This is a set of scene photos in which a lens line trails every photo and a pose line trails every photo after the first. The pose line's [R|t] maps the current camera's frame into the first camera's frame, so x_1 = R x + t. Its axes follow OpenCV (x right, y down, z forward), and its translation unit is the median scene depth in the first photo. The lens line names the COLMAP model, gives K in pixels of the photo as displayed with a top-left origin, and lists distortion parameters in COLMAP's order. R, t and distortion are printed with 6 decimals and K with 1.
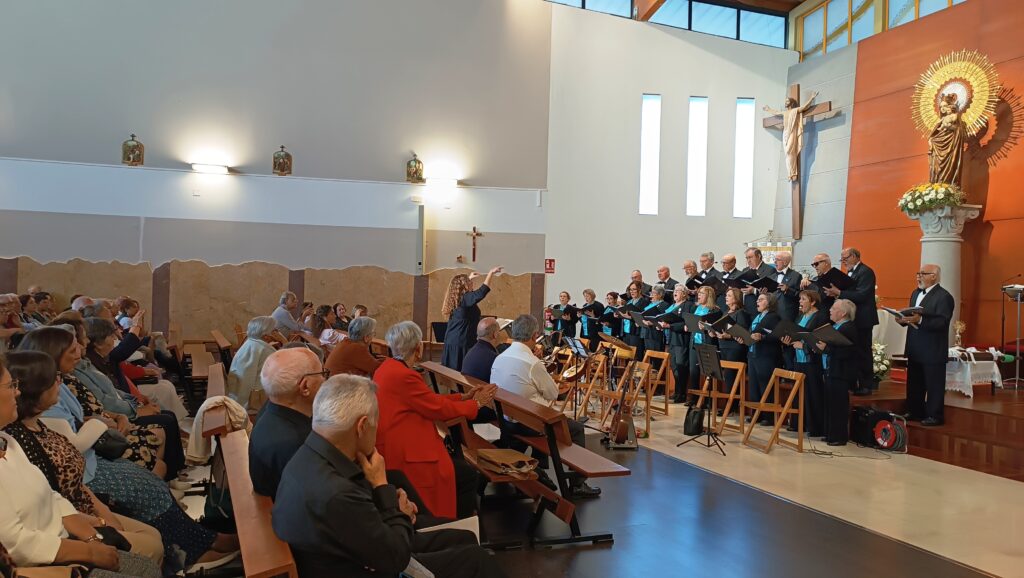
lens RADIAL K [[727.5, 0, 507.0], [0, 727.5, 293.0], [0, 0, 1]] dist [0.026769, -0.028808]
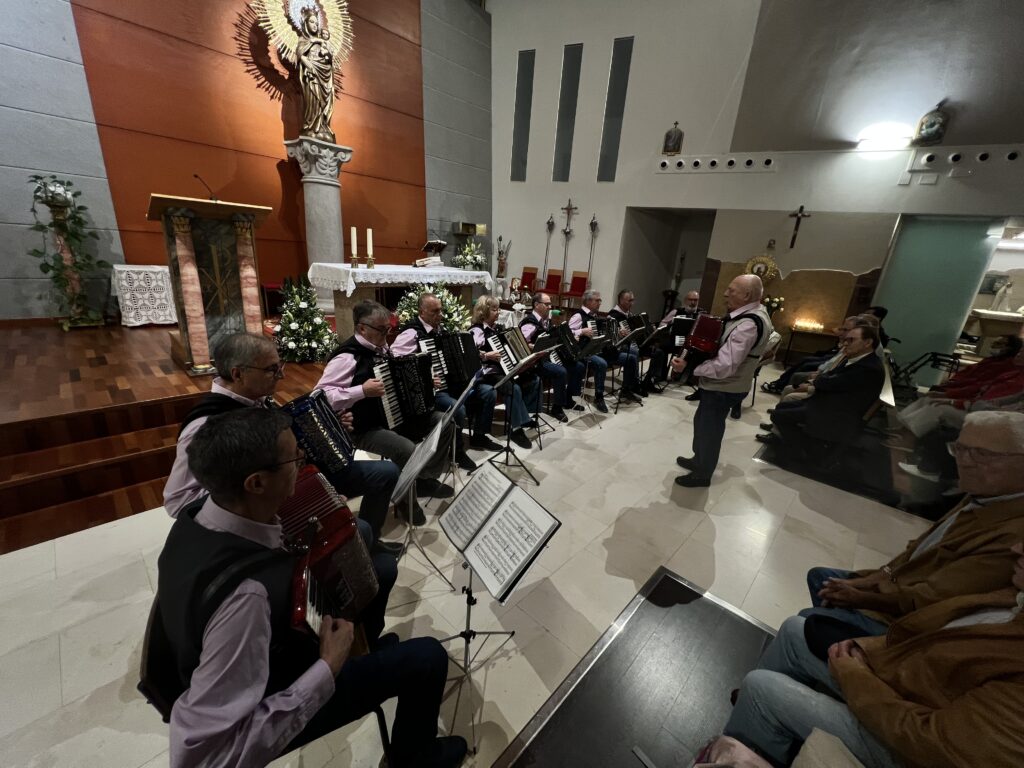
lens RADIAL K [[411.5, 0, 514.0], [0, 411.5, 382.6], [0, 0, 1]] dist [-0.003320, 0.000162]
pose [[-0.405754, -0.331638, 0.851692, -0.068438], [-0.082400, 0.941327, 0.327284, -0.016296], [-0.910260, 0.062617, -0.409274, 0.782432]]
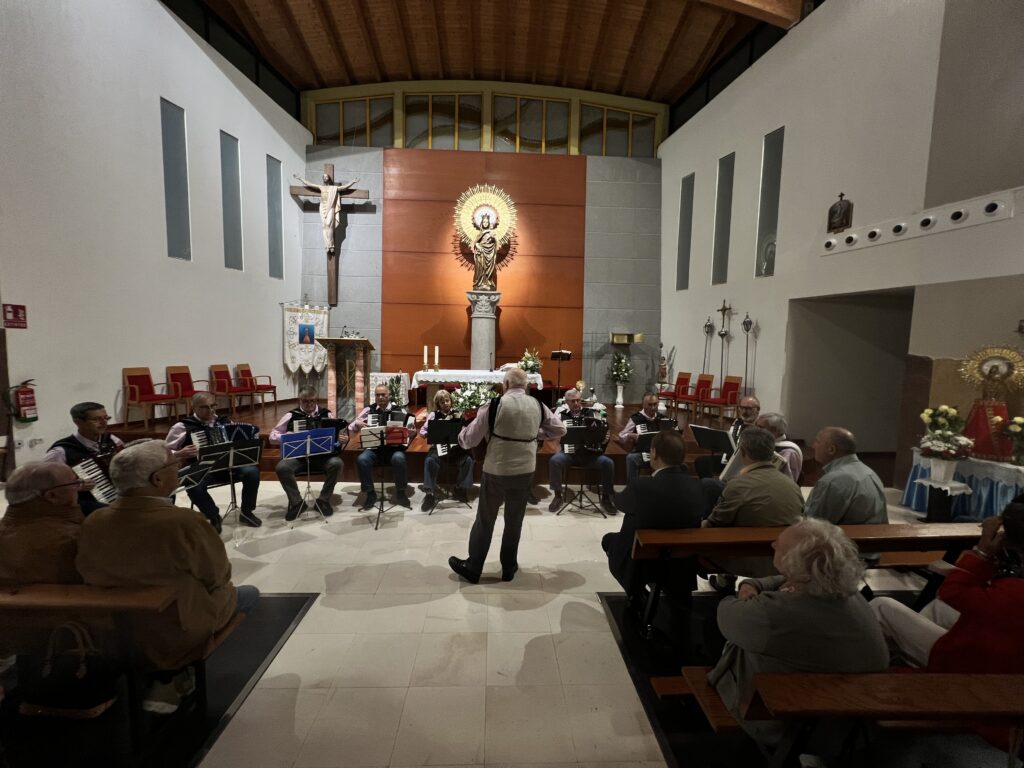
lens RADIAL K [[408.9, 0, 509.9], [0, 408.9, 382.2], [0, 0, 1]] dist [-0.001570, 0.000092]
pose [[0.351717, -0.097111, 0.931056, -0.121261], [-0.012087, 0.994051, 0.108247, -0.025340], [-0.936028, -0.049327, 0.348451, 0.514110]]
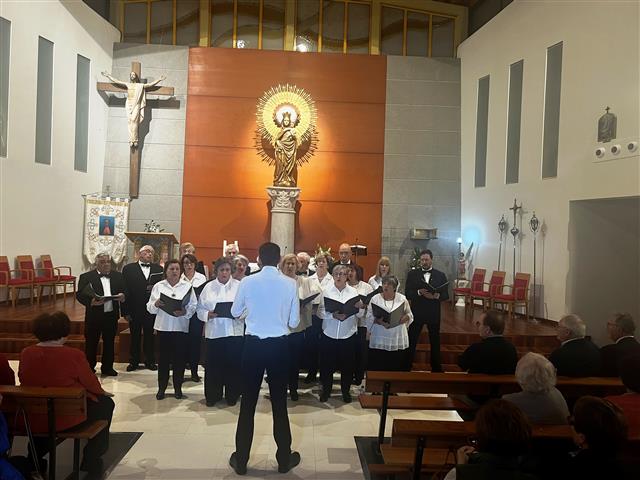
lens RADIAL K [[486.5, 0, 318.0], [0, 486.5, 240.9], [0, 0, 1]] dist [0.058361, -0.060893]
pose [[0.359396, -0.019691, 0.932977, -0.232723], [-0.025115, 0.999211, 0.030764, -0.035229], [-0.932847, -0.034488, 0.358618, 0.450069]]
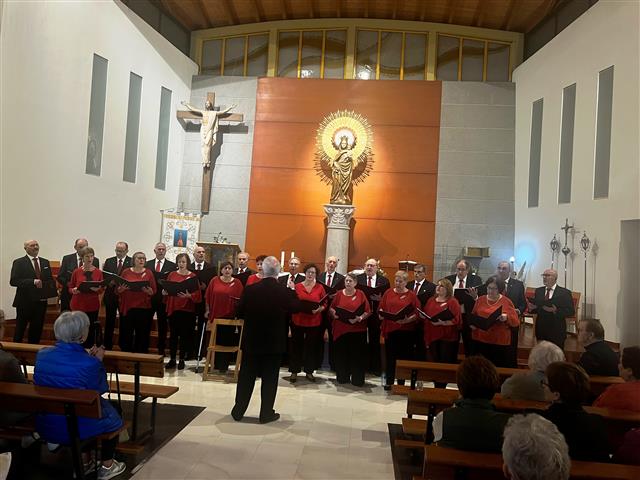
lens RADIAL K [[486.5, 0, 322.6], [0, 486.5, 243.5], [0, 0, 1]] dist [0.058361, -0.060893]
pose [[0.468102, 0.026824, 0.883267, -0.268666], [-0.046537, 0.998900, -0.005672, -0.024604], [-0.882448, -0.038449, 0.468836, 0.418182]]
